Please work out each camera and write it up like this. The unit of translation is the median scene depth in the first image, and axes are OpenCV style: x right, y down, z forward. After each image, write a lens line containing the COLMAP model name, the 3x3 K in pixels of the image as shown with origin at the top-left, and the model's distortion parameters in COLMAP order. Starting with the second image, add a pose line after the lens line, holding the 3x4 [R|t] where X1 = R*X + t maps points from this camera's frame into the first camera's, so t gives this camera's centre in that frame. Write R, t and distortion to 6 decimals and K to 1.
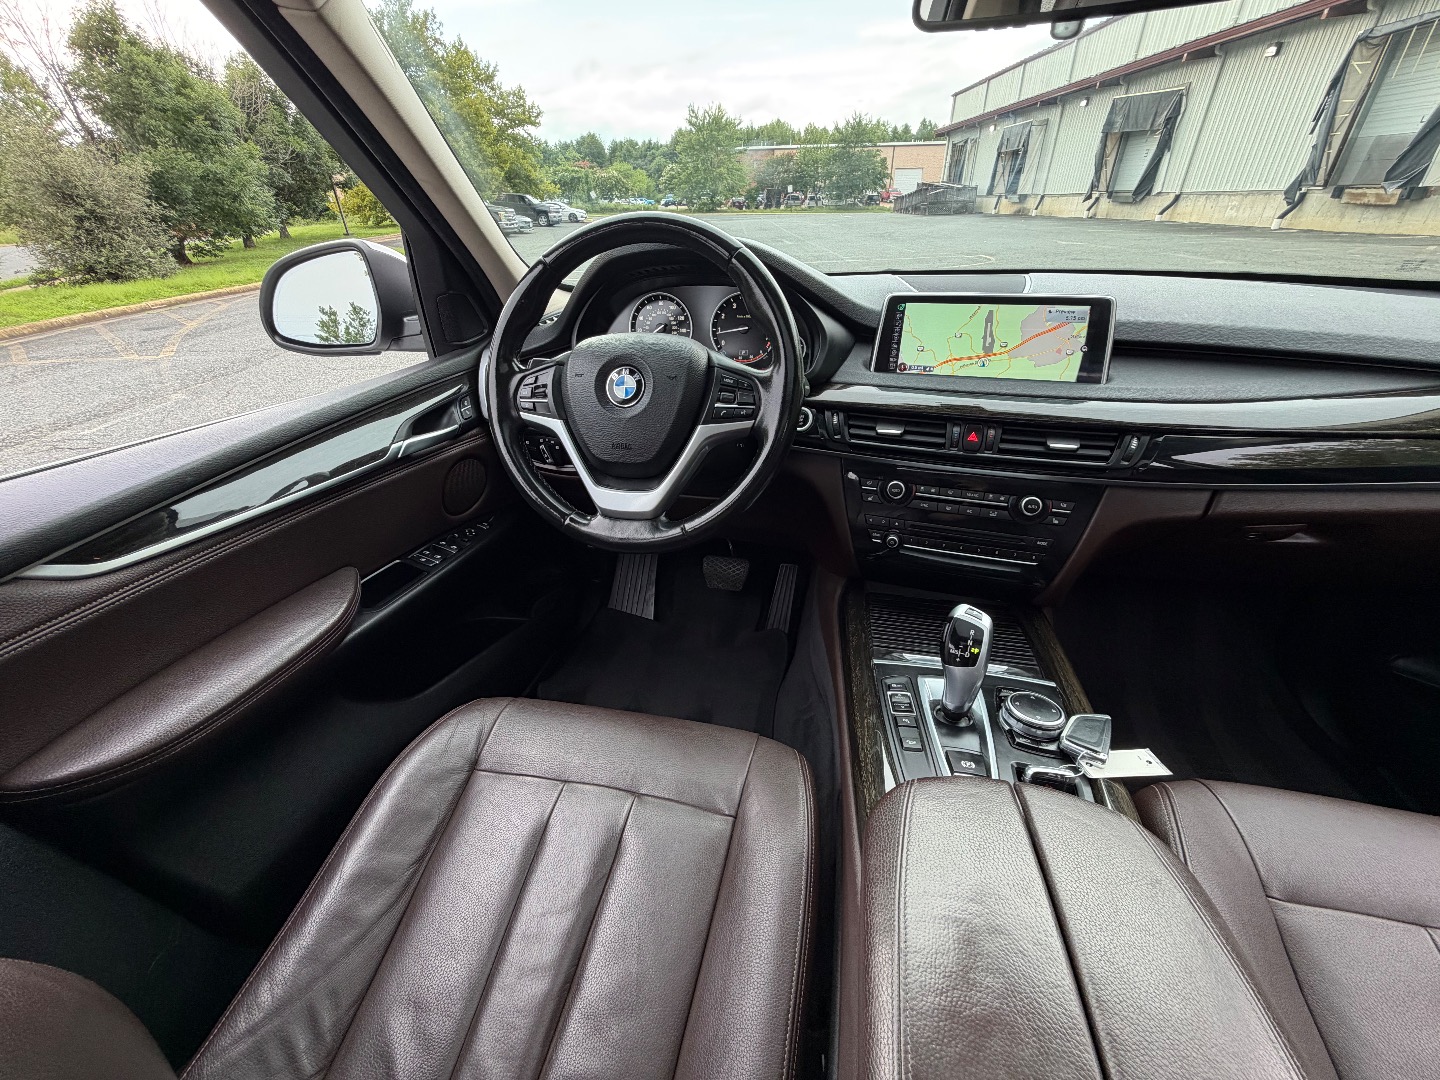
lens RADIAL K [[574.7, 0, 715.3], [0, 574.7, 536.3], [0, 0, 1]] dist [0.001692, -0.000735]
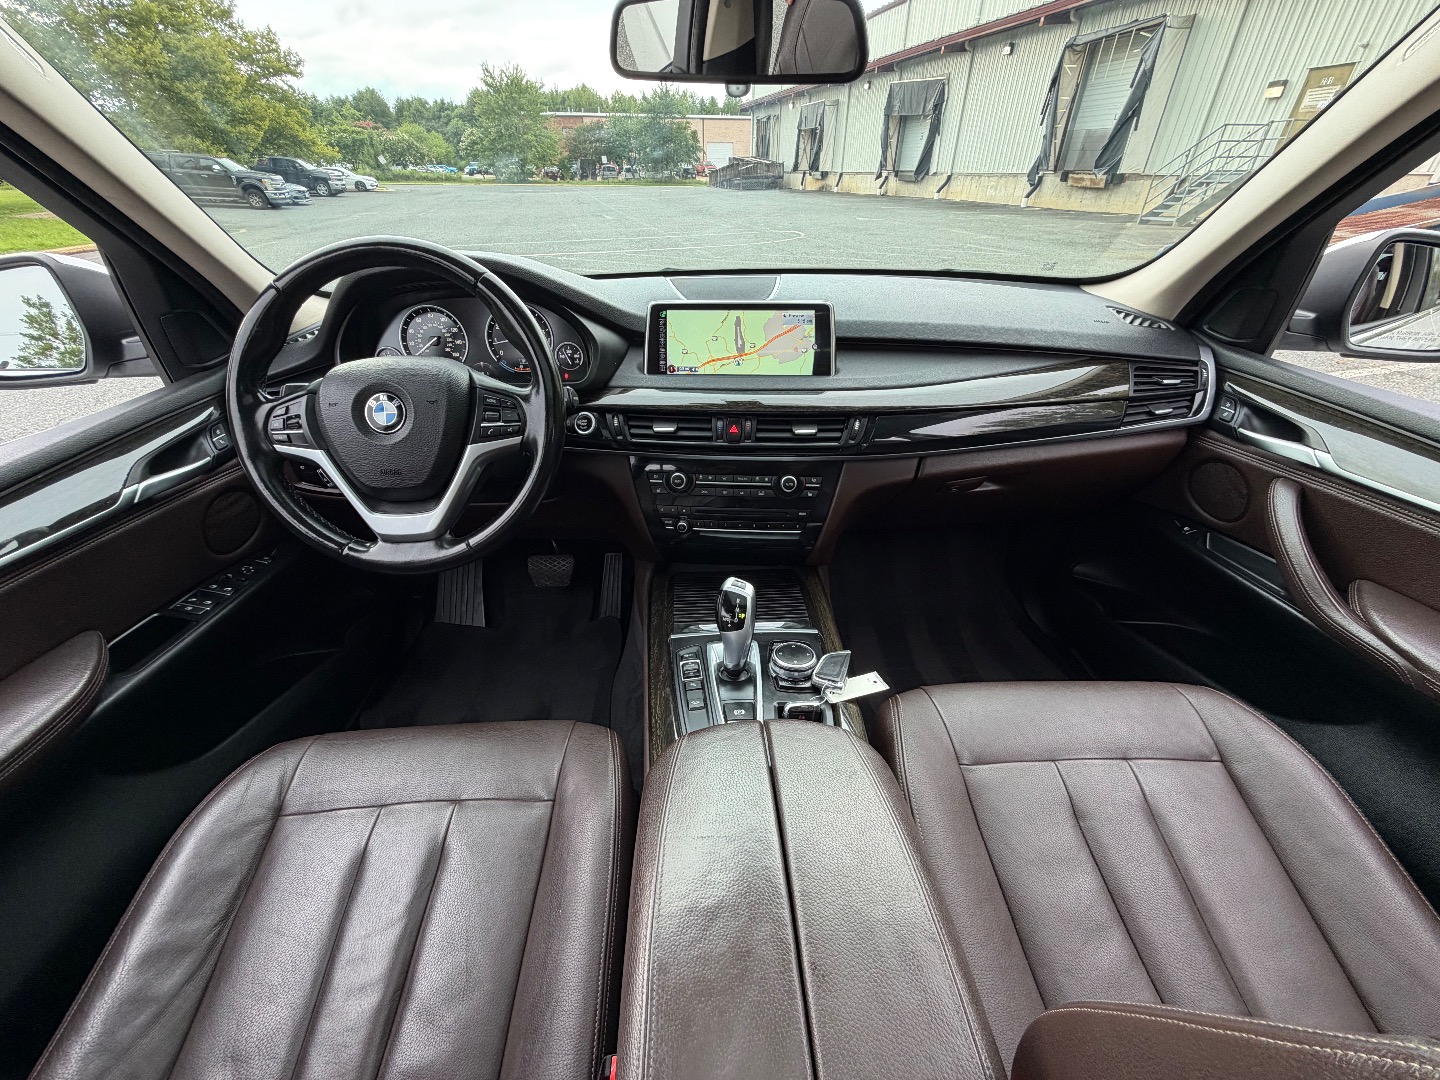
lens RADIAL K [[574.7, 0, 715.7], [0, 574.7, 536.8], [0, 0, 1]] dist [0.001692, -0.000735]
pose [[0.963587, -0.127137, 0.235236, 0.005696], [0.118260, 0.991645, 0.051528, -0.001175], [-0.239821, -0.021833, 0.970572, -0.005104]]
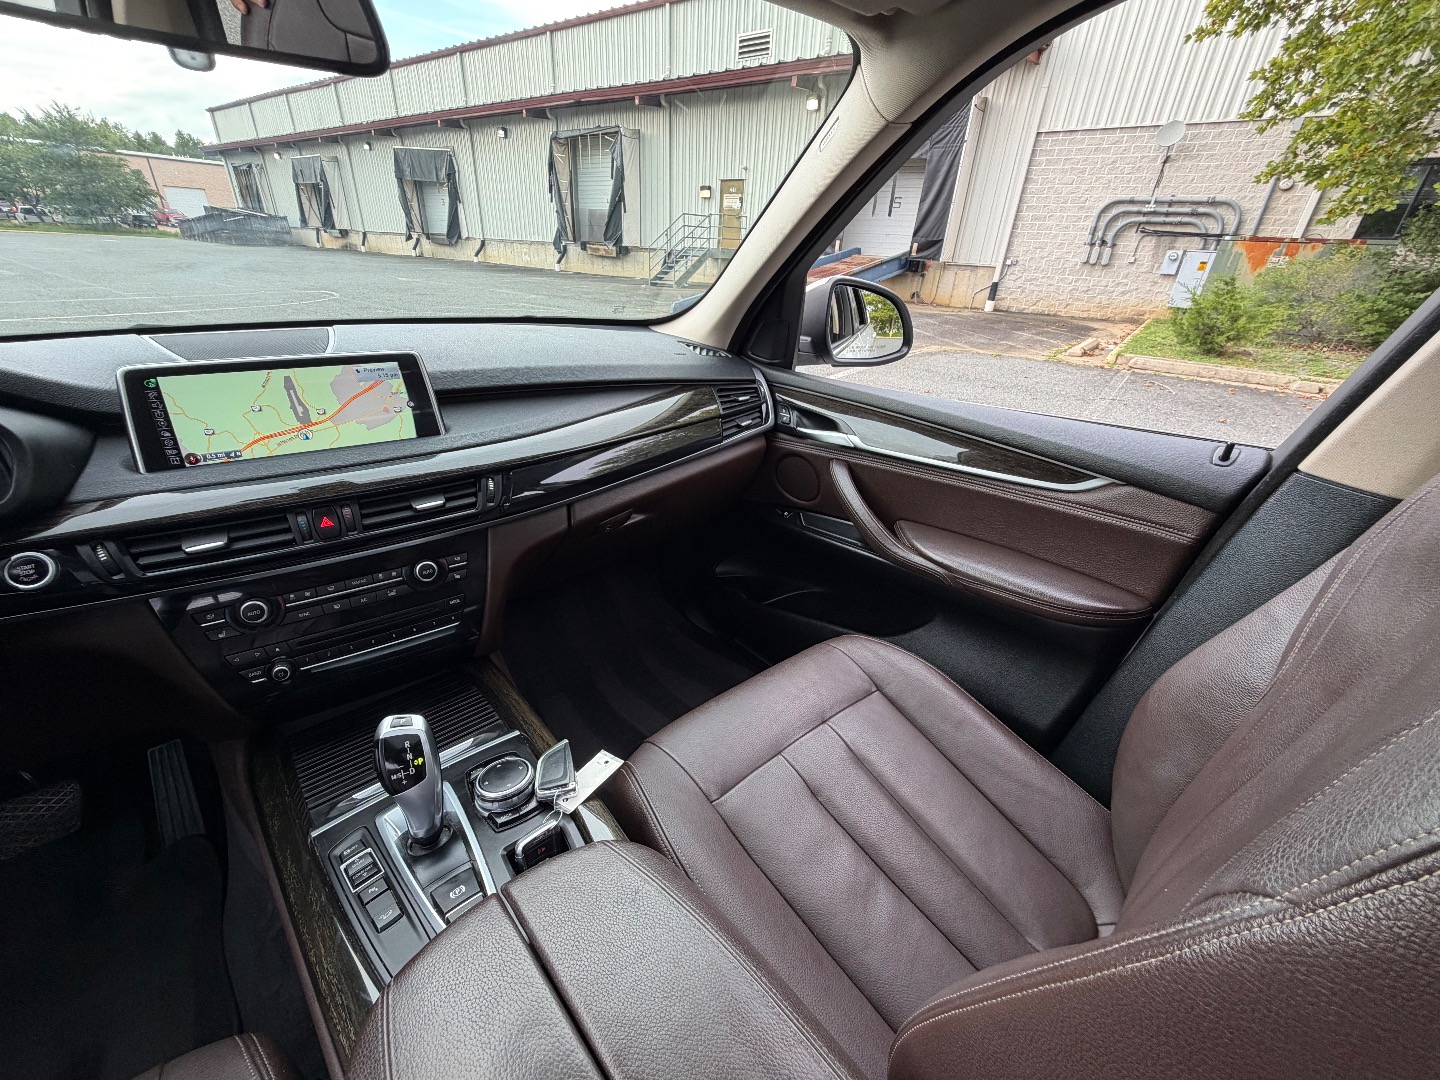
lens RADIAL K [[574.7, 0, 715.0], [0, 574.7, 536.9], [0, 0, 1]] dist [0.001692, -0.000735]
pose [[0.581504, -0.321135, 0.747480, 0.006793], [0.357287, 0.926255, 0.119989, -0.002408], [-0.730889, 0.197291, 0.653358, 0.001412]]
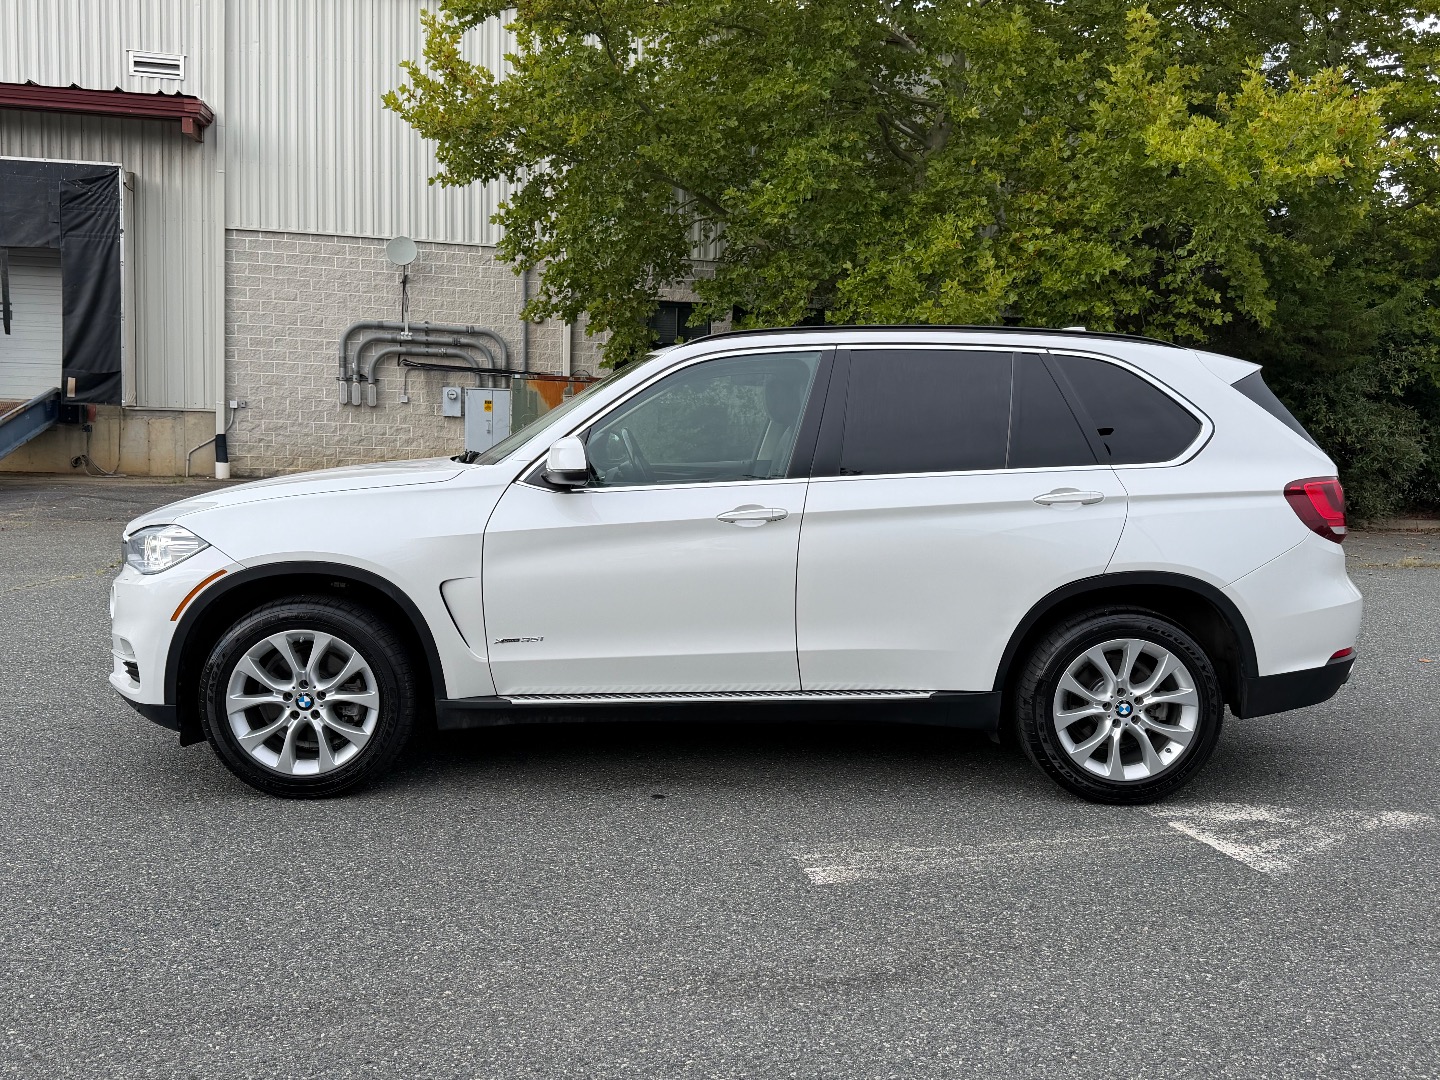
lens RADIAL K [[1336.8, 0, 731.9], [0, 1336.8, 517.1], [0, 0, 1]] dist [0.058237, 0.000000]
pose [[-0.275312, -0.054726, 0.959796, -0.323262], [0.464640, 0.866450, 0.182683, -0.049264], [-0.841613, 0.496255, -0.213116, 0.096249]]
